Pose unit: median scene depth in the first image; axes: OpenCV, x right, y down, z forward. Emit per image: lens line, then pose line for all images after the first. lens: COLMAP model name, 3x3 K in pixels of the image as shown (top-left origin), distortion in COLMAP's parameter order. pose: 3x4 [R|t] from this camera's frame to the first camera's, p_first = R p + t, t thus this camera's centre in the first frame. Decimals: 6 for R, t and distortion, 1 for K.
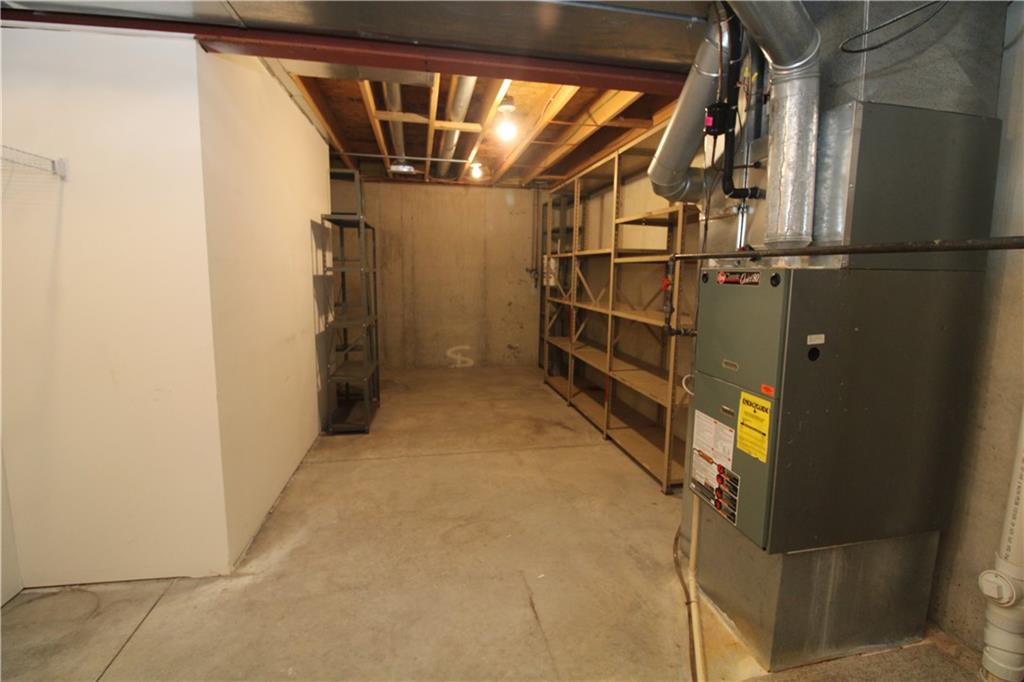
lens RADIAL K [[481.0, 0, 522.9], [0, 481.0, 335.2], [0, 0, 1]] dist [-0.001500, -0.011368]
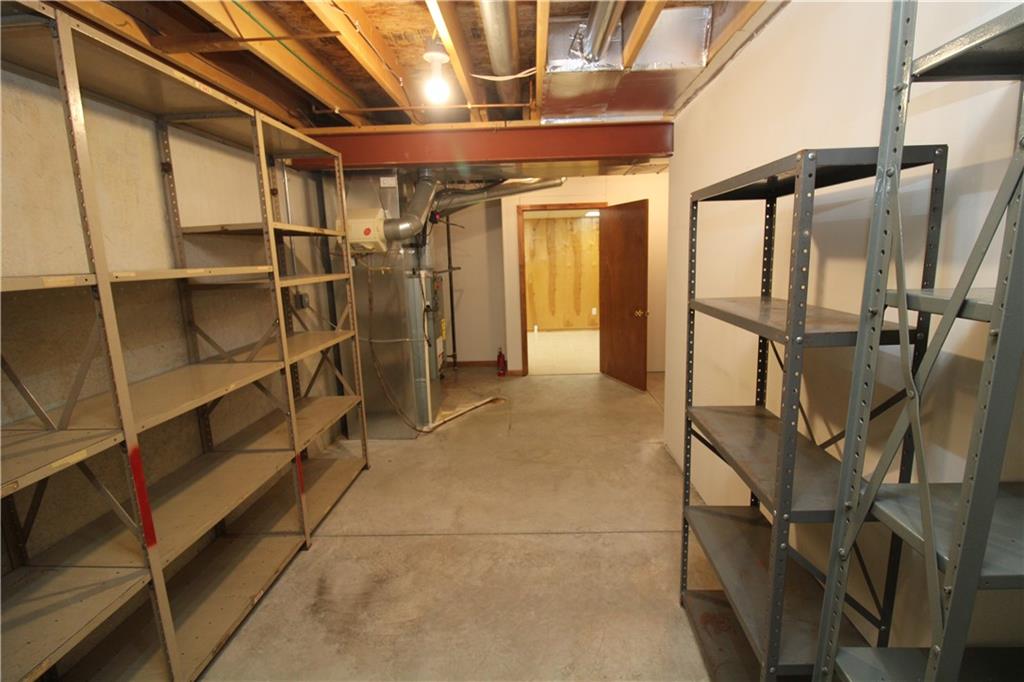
lens RADIAL K [[481.0, 0, 522.9], [0, 481.0, 335.2], [0, 0, 1]] dist [-0.001500, -0.011368]
pose [[-0.973396, -0.022055, 0.228066, -0.600964], [0.048540, 0.952917, 0.299320, -0.569230], [-0.223930, 0.302427, -0.926495, 3.271716]]
